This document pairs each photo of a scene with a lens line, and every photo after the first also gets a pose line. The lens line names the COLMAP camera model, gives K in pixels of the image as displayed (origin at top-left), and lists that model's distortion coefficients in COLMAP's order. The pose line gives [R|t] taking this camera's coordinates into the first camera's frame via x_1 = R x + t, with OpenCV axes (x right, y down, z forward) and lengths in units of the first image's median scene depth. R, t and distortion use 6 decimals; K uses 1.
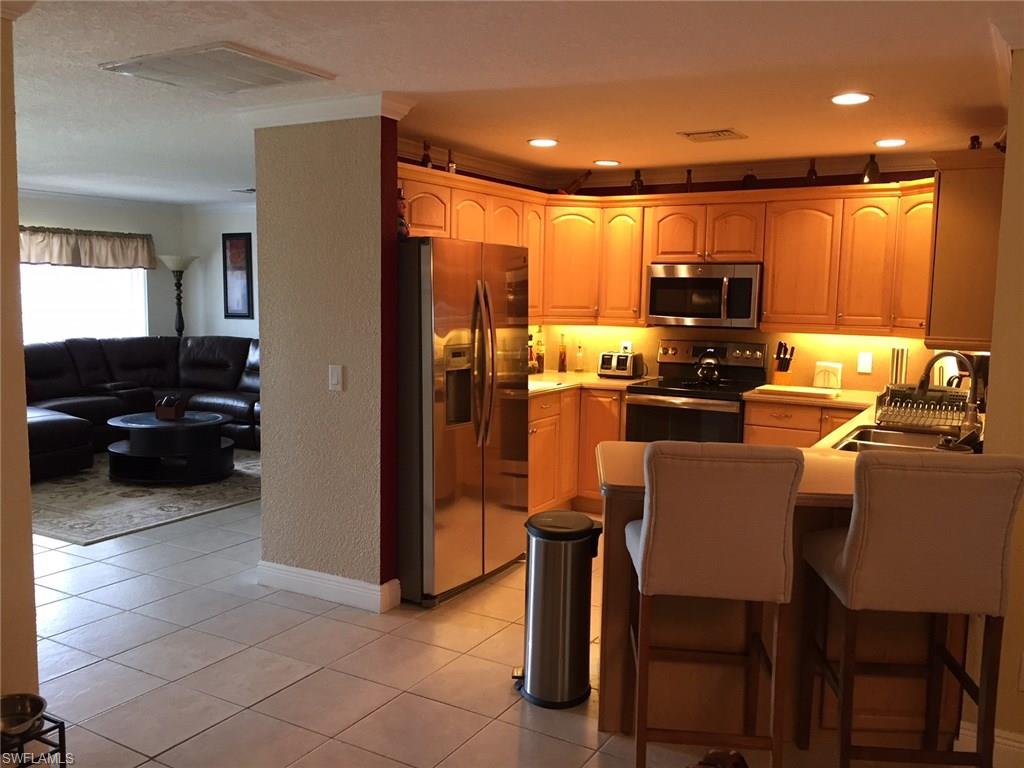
lens RADIAL K [[881.0, 0, 516.4], [0, 881.0, 376.6], [0, 0, 1]] dist [0.082209, -0.098936]
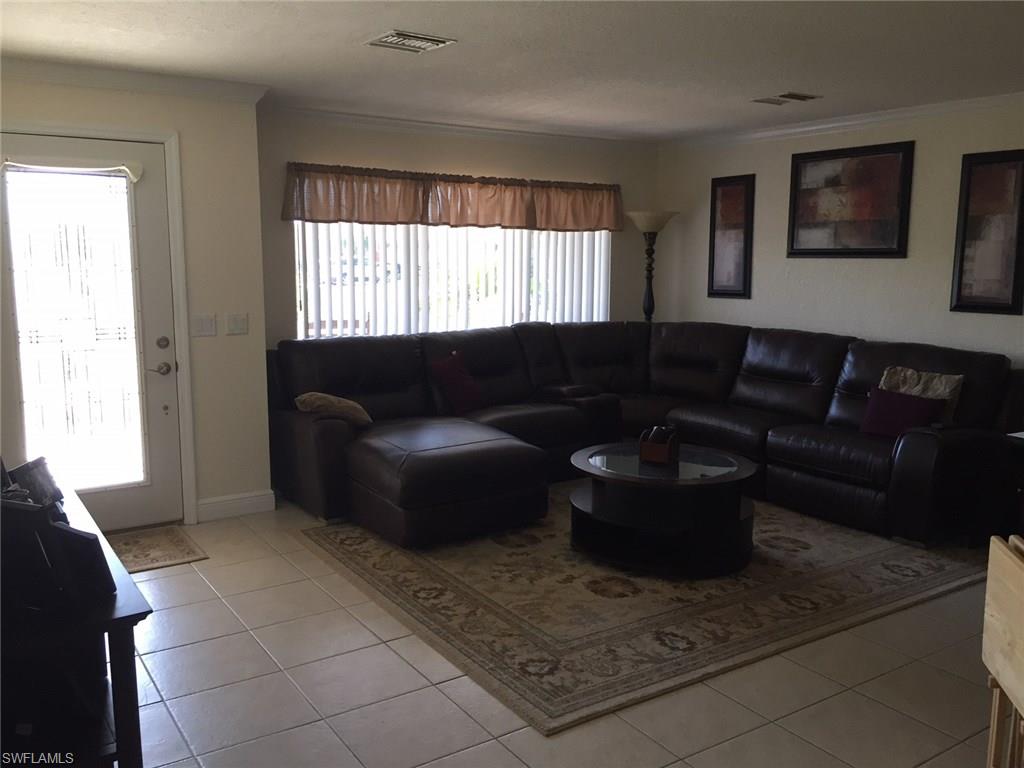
lens RADIAL K [[881.0, 0, 516.4], [0, 881.0, 376.6], [0, 0, 1]] dist [0.082209, -0.098936]
pose [[0.898653, 0.049671, -0.435839, -0.164951], [-0.034061, 0.998470, 0.043563, -0.029266], [0.437336, -0.024303, 0.898970, 0.307569]]
